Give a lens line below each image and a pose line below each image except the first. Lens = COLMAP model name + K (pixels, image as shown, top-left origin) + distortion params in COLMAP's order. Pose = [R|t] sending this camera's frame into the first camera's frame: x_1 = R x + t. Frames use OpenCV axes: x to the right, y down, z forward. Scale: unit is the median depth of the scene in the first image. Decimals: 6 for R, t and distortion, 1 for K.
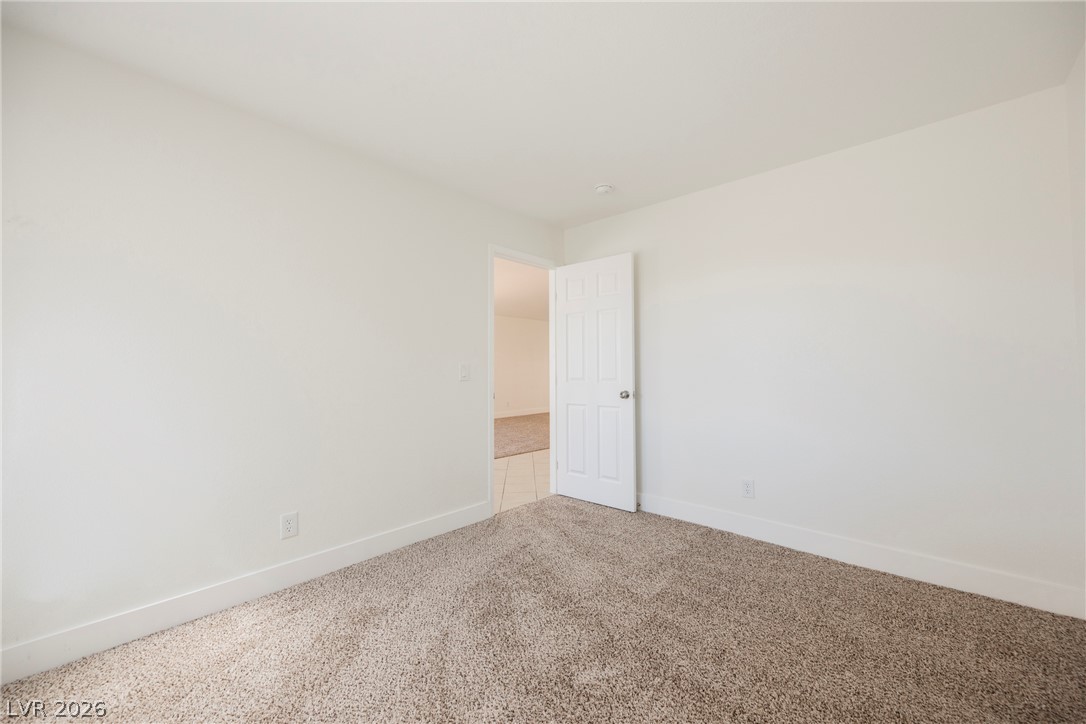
lens RADIAL K [[426.4, 0, 543.0], [0, 426.4, 362.0], [0, 0, 1]] dist [-0.000475, -0.000041]
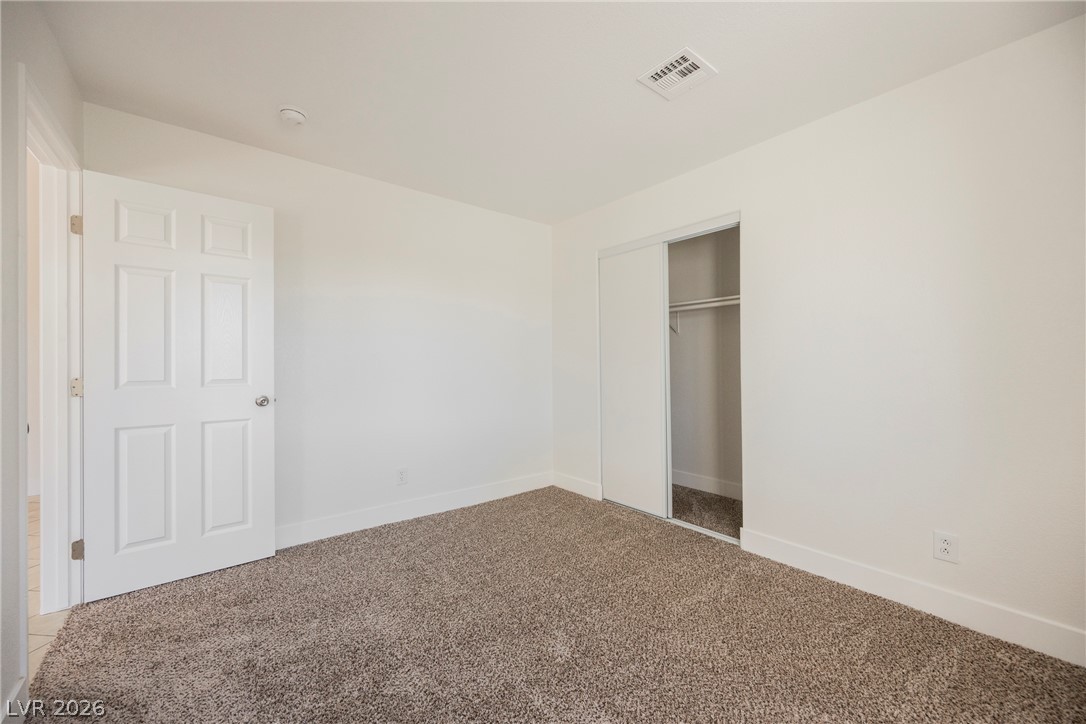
lens RADIAL K [[426.4, 0, 543.0], [0, 426.4, 362.0], [0, 0, 1]] dist [-0.000475, -0.000041]
pose [[0.144717, 0.009263, 0.989430, -0.455057], [-0.014975, 0.999862, -0.007170, 0.008872], [-0.989360, -0.013779, 0.144836, 0.417691]]
